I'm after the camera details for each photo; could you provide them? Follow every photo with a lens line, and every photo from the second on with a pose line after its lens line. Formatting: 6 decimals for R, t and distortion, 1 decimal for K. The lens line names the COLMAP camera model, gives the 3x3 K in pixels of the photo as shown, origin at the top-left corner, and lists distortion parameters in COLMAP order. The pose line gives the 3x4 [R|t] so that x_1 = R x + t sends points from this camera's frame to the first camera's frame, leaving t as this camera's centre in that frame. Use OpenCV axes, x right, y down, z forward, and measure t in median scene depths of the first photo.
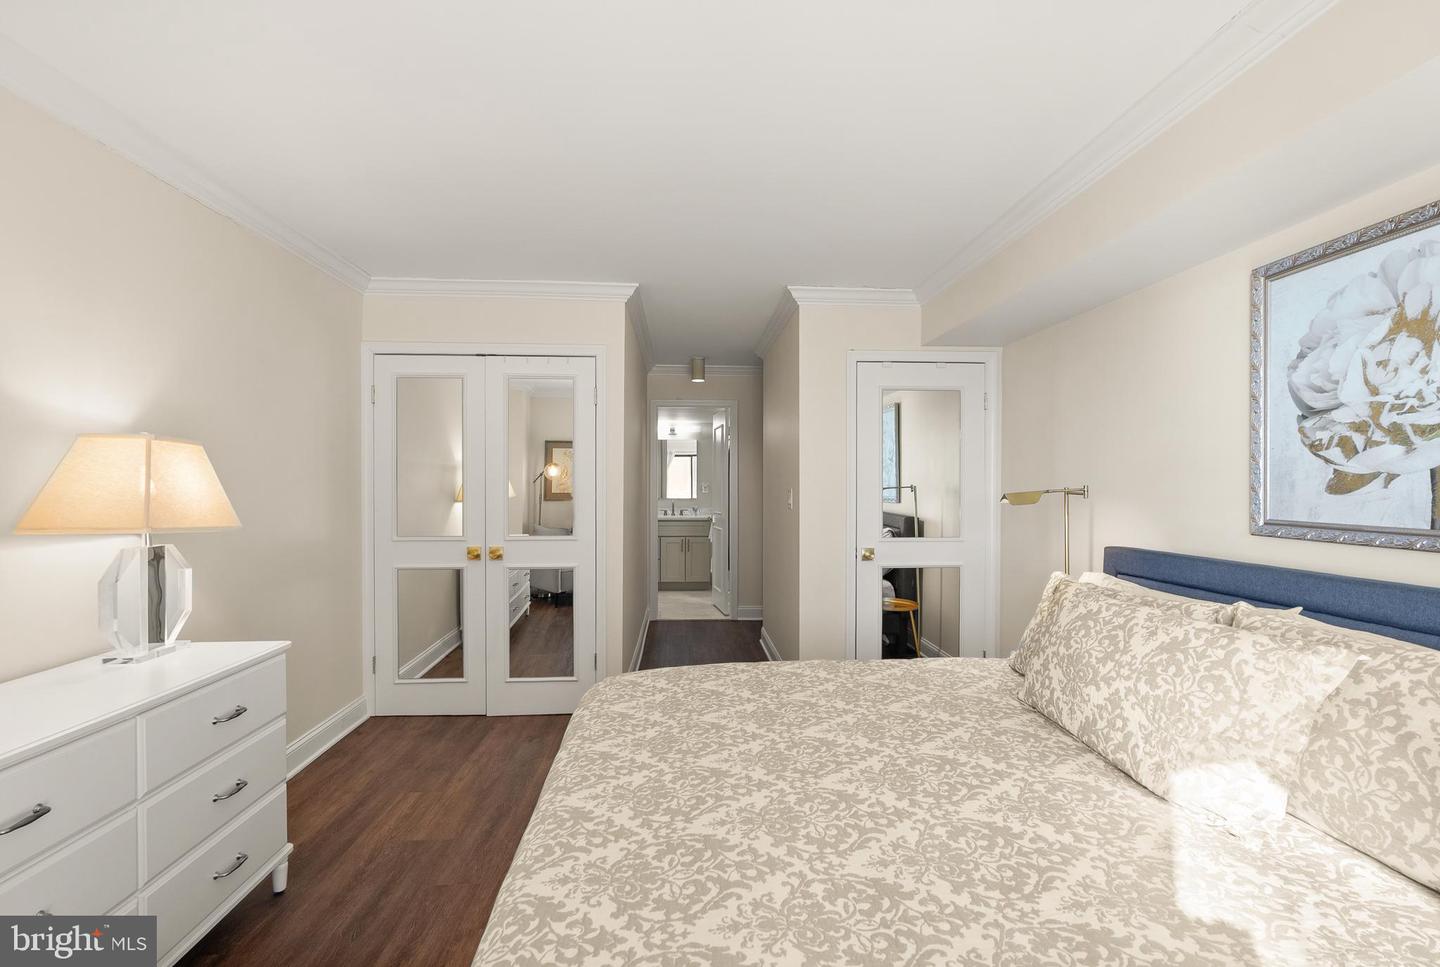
lens RADIAL K [[681.5, 0, 718.7], [0, 681.5, 486.1], [0, 0, 1]] dist [-0.006350, 0.002500]
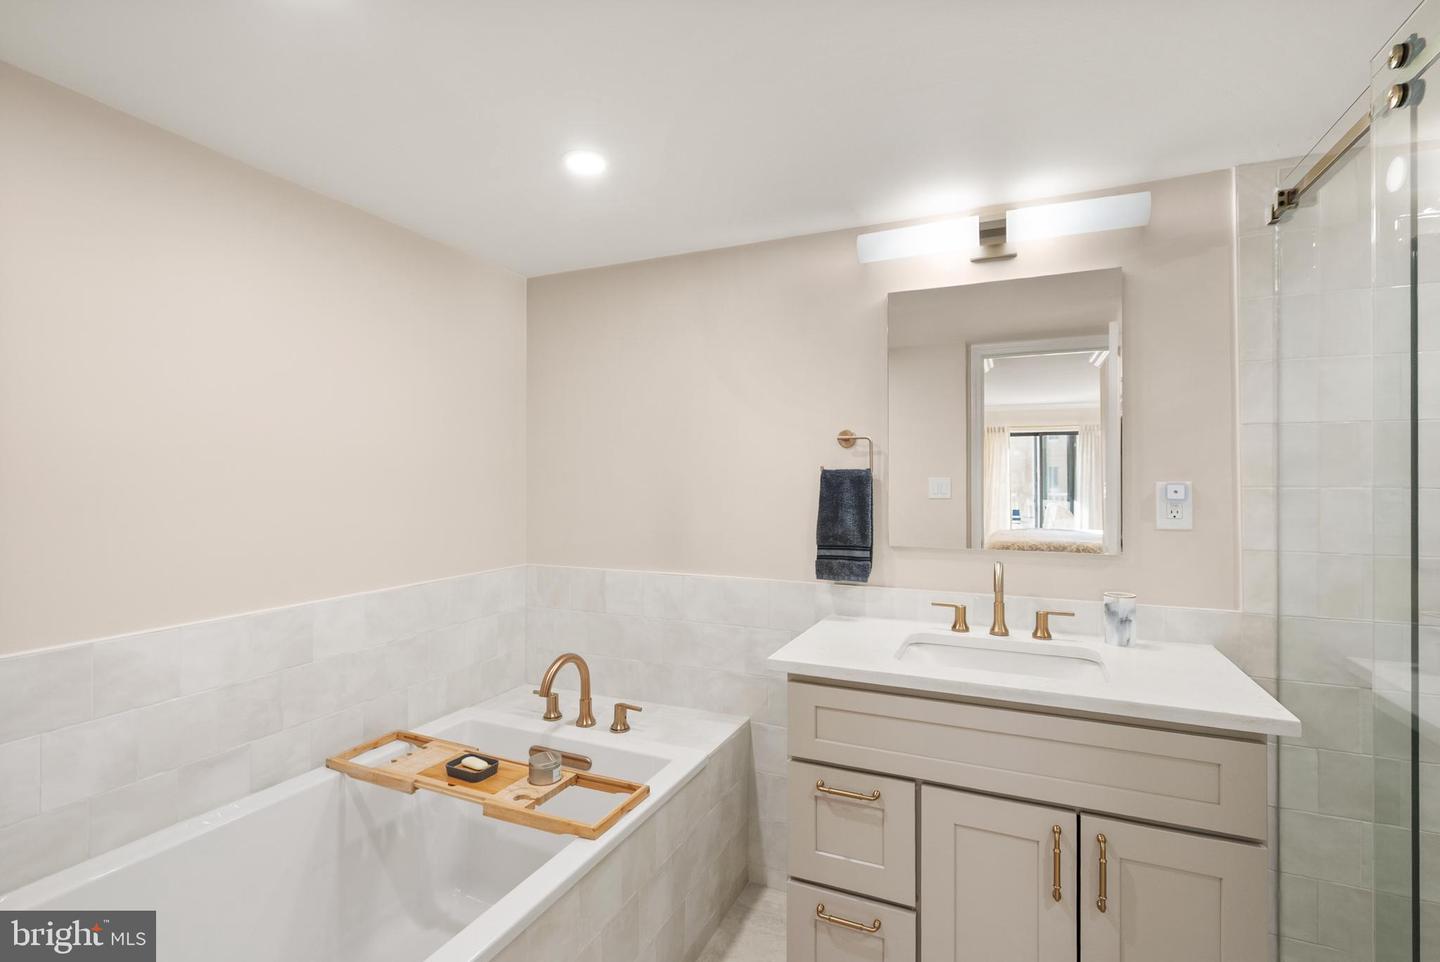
lens RADIAL K [[681.5, 0, 717.0], [0, 681.5, 480.7], [0, 0, 1]] dist [-0.006350, 0.002500]
pose [[0.888147, -0.002528, -0.459553, -0.047543], [0.000730, 0.999991, -0.004089, -0.006678], [0.459559, 0.003296, 0.888141, 0.770861]]
